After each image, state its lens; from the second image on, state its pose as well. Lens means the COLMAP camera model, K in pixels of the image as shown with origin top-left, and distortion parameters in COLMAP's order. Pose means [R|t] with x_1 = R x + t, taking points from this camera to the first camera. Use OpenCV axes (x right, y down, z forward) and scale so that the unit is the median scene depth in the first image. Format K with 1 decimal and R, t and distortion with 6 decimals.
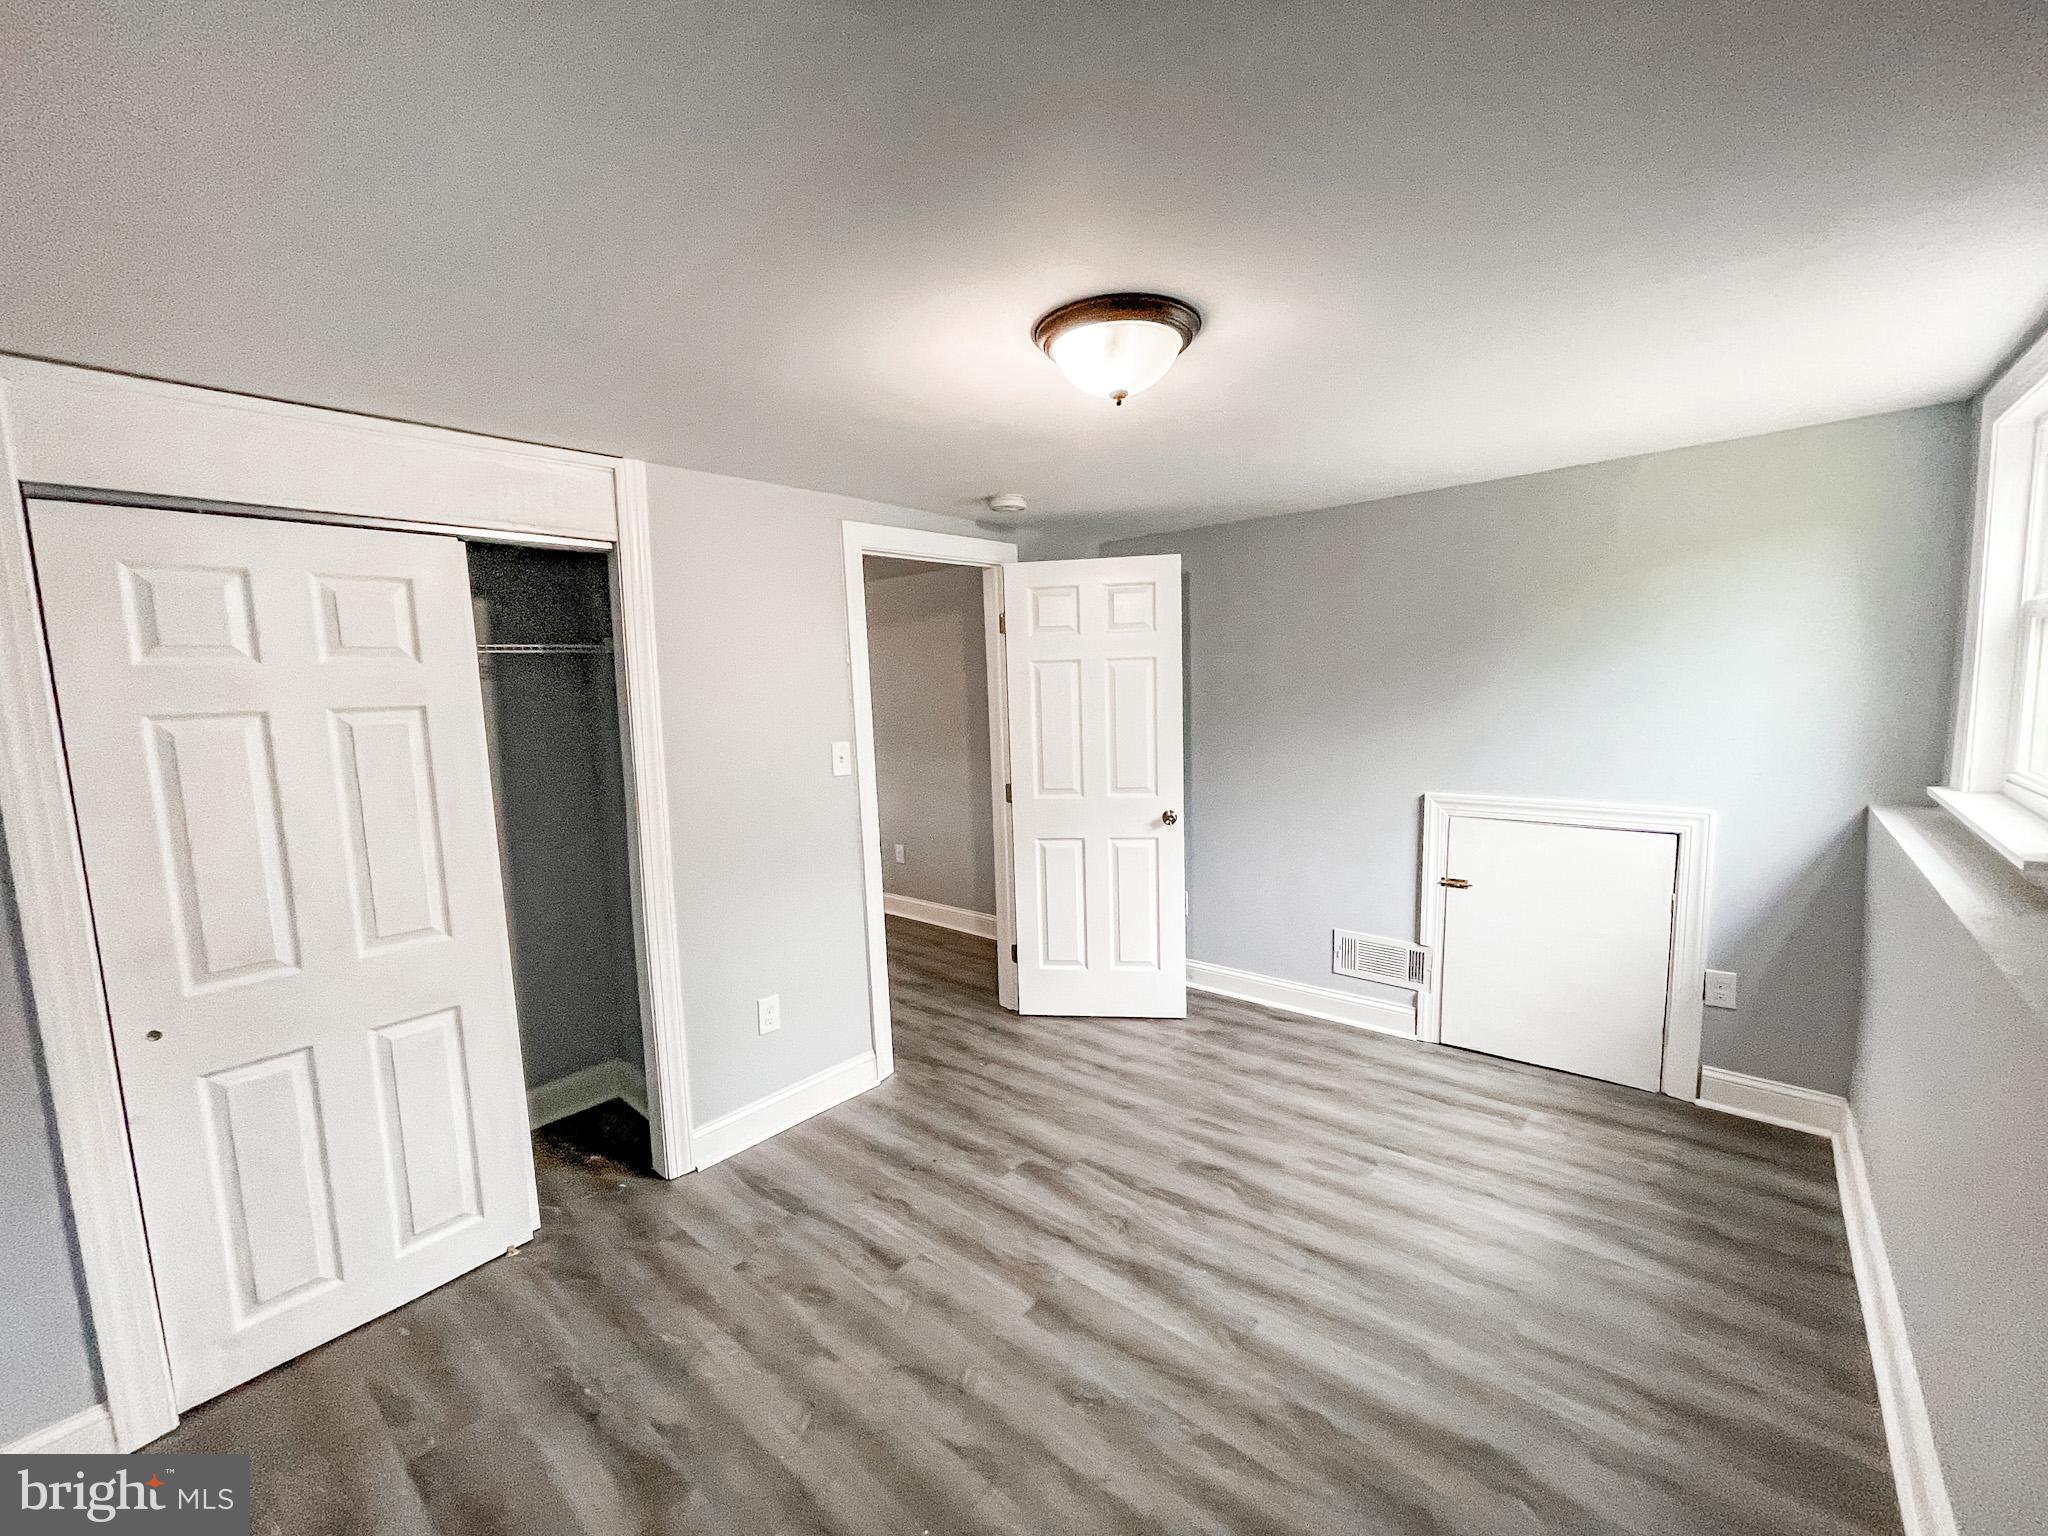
lens RADIAL K [[829.2, 0, 1023.1], [0, 829.2, 773.4], [0, 0, 1]] dist [-0.000880, 0.000201]
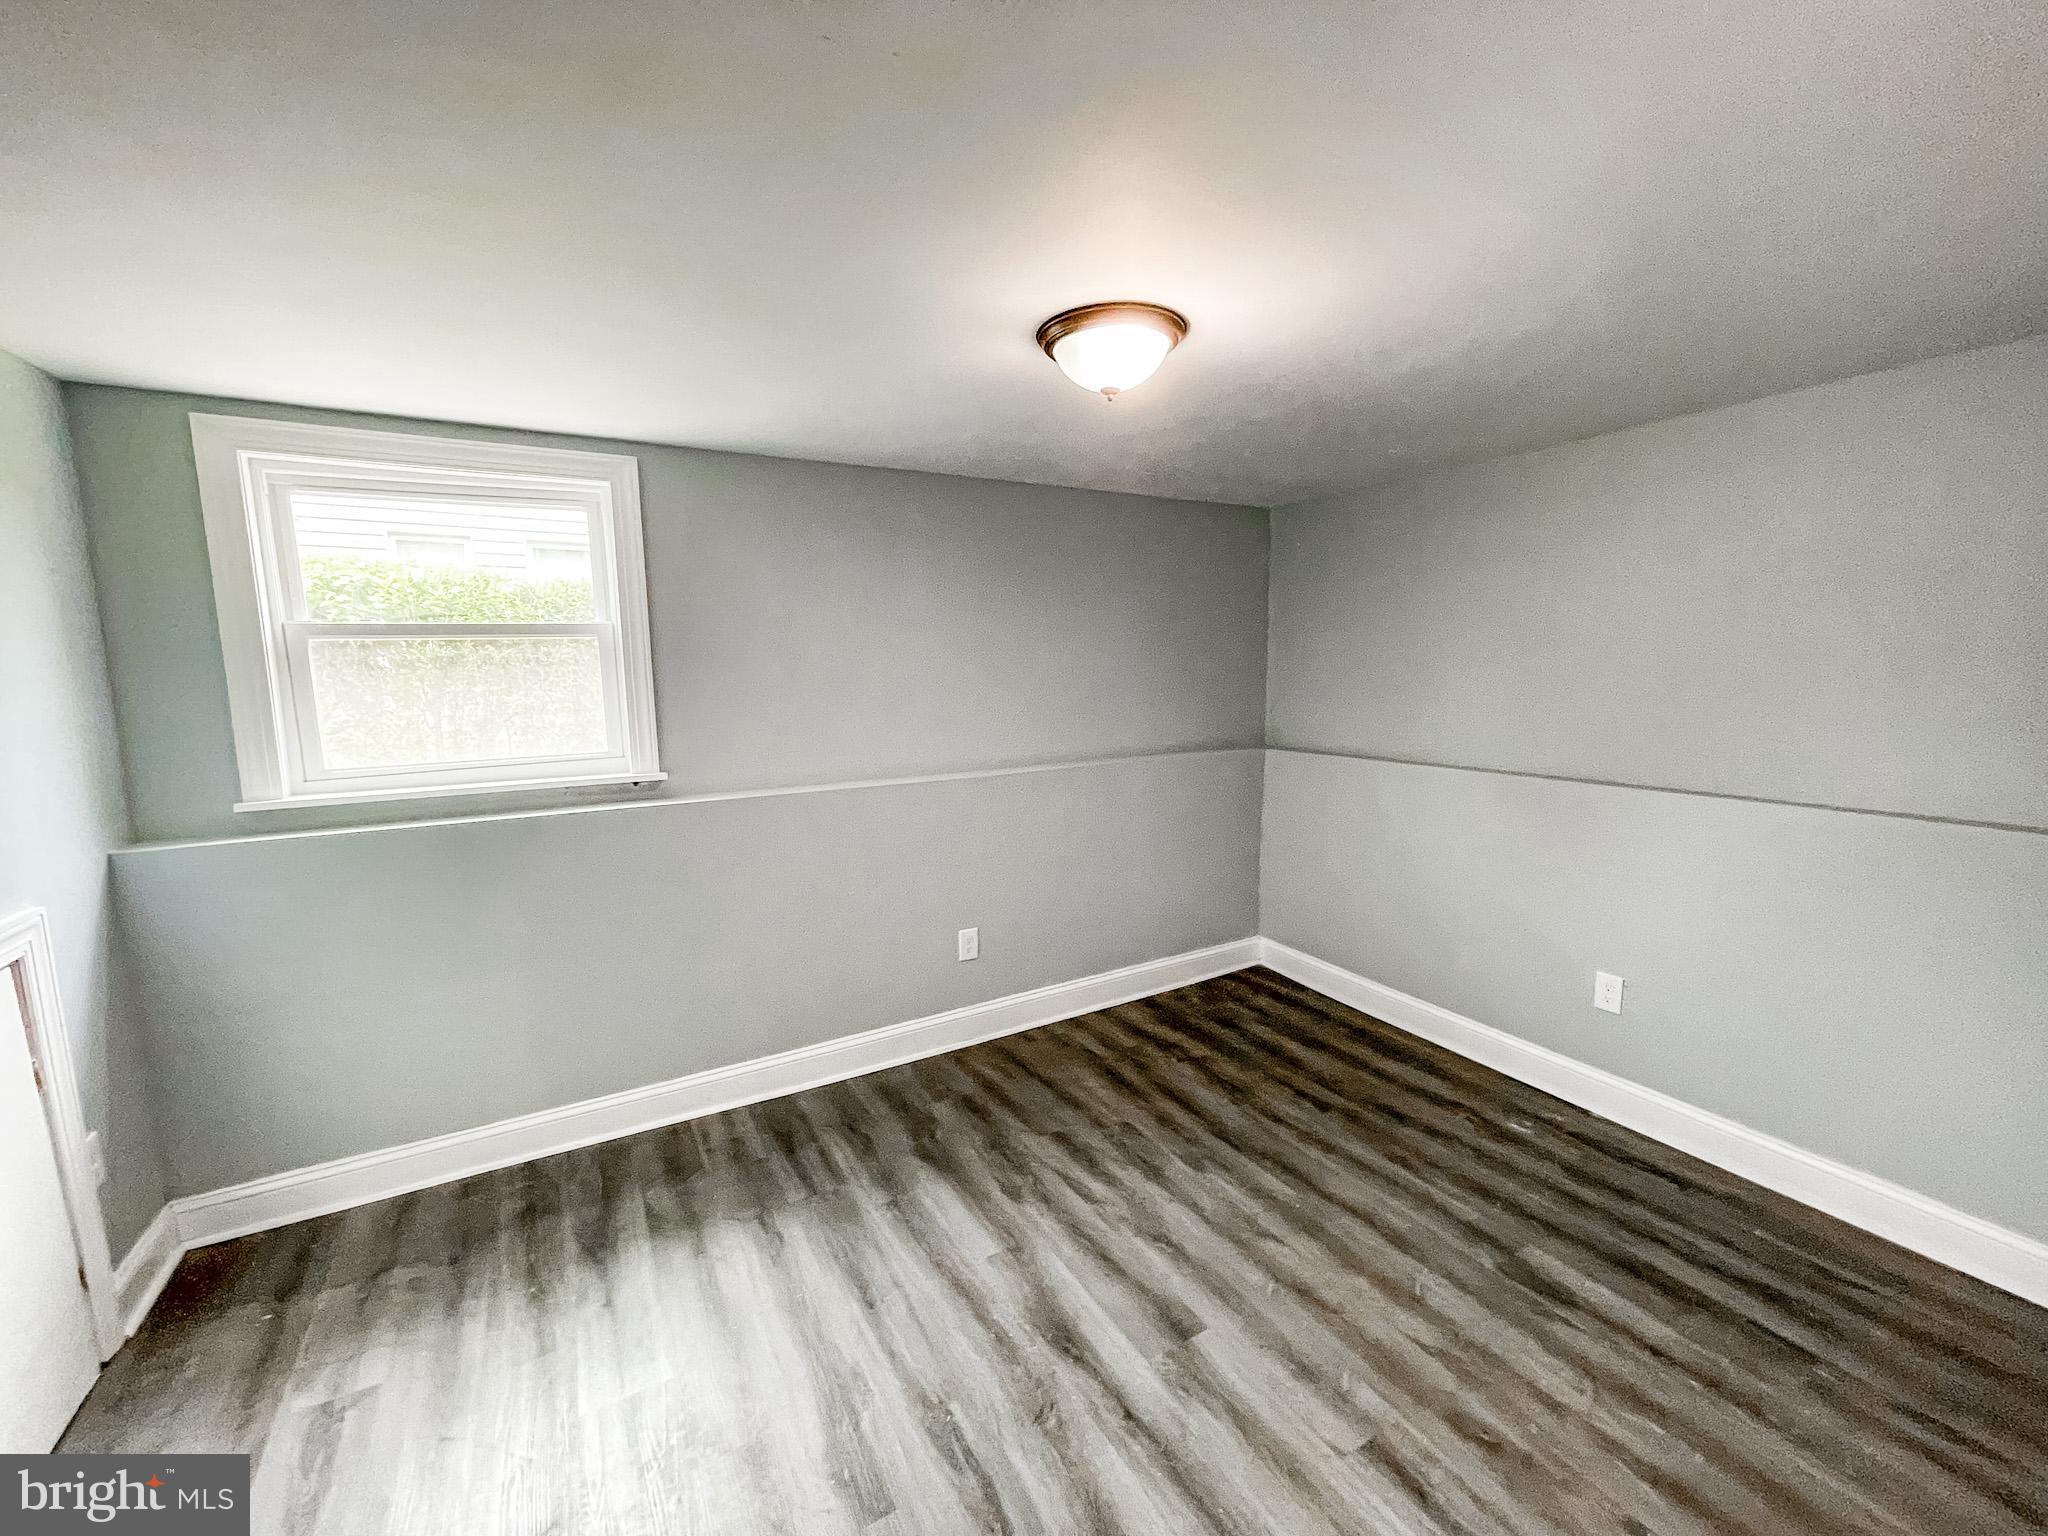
lens RADIAL K [[829.2, 0, 1025.8], [0, 829.2, 772.2], [0, 0, 1]] dist [-0.000880, 0.000201]
pose [[-0.940257, 0.005650, 0.340418, -0.126596], [0.086594, 0.970950, 0.223065, -0.175219], [-0.329268, 0.239217, -0.913432, 1.752965]]
